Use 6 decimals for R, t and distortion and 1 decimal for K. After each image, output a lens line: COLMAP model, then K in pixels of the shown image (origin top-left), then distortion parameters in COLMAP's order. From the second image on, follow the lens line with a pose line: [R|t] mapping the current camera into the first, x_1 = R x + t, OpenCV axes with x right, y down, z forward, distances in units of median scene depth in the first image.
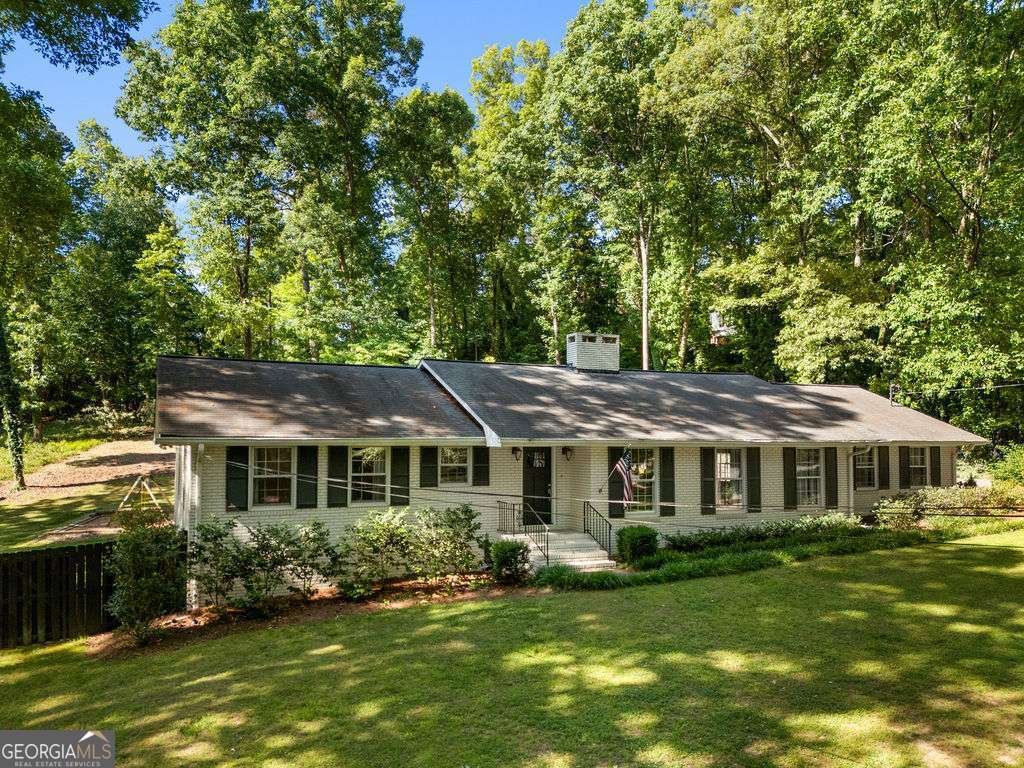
lens RADIAL K [[768.8, 0, 512.0], [0, 768.8, 384.0], [0, 0, 1]] dist [0.001405, 0.000187]
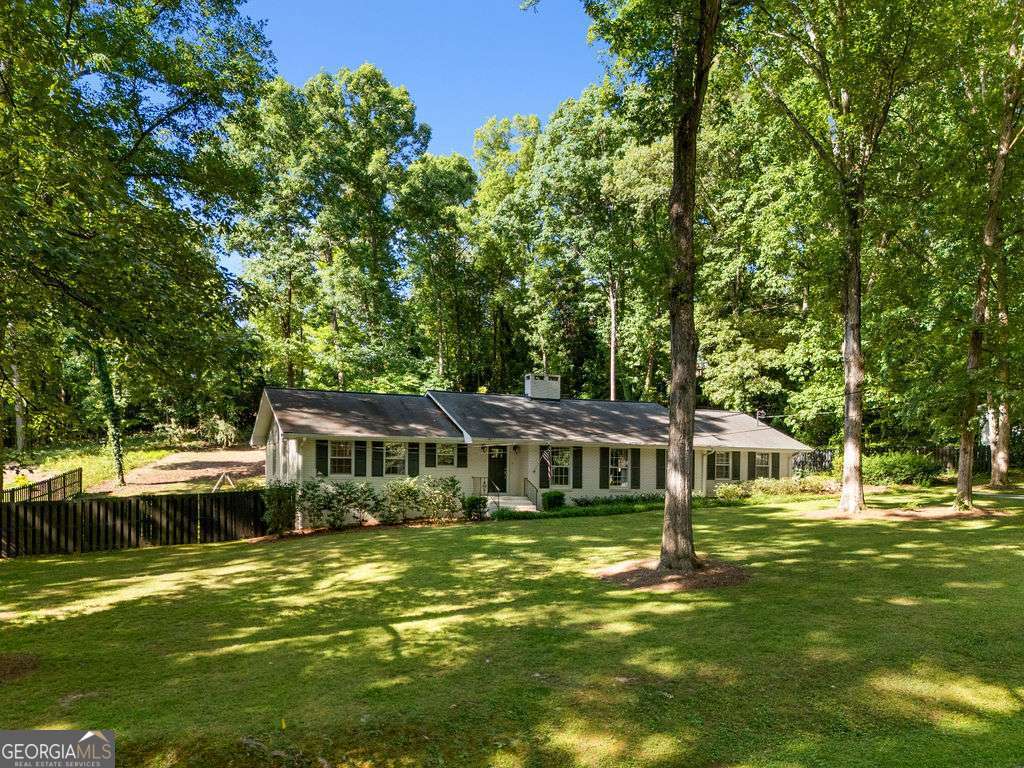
lens RADIAL K [[764.9, 0, 531.5], [0, 764.9, 453.5], [0, 0, 1]] dist [-0.000071, -0.000262]
pose [[0.999902, 0.009023, 0.010745, 0.037916], [-0.009604, 0.998419, 0.055388, 0.003679], [-0.010229, -0.055486, 0.998407, -0.271349]]
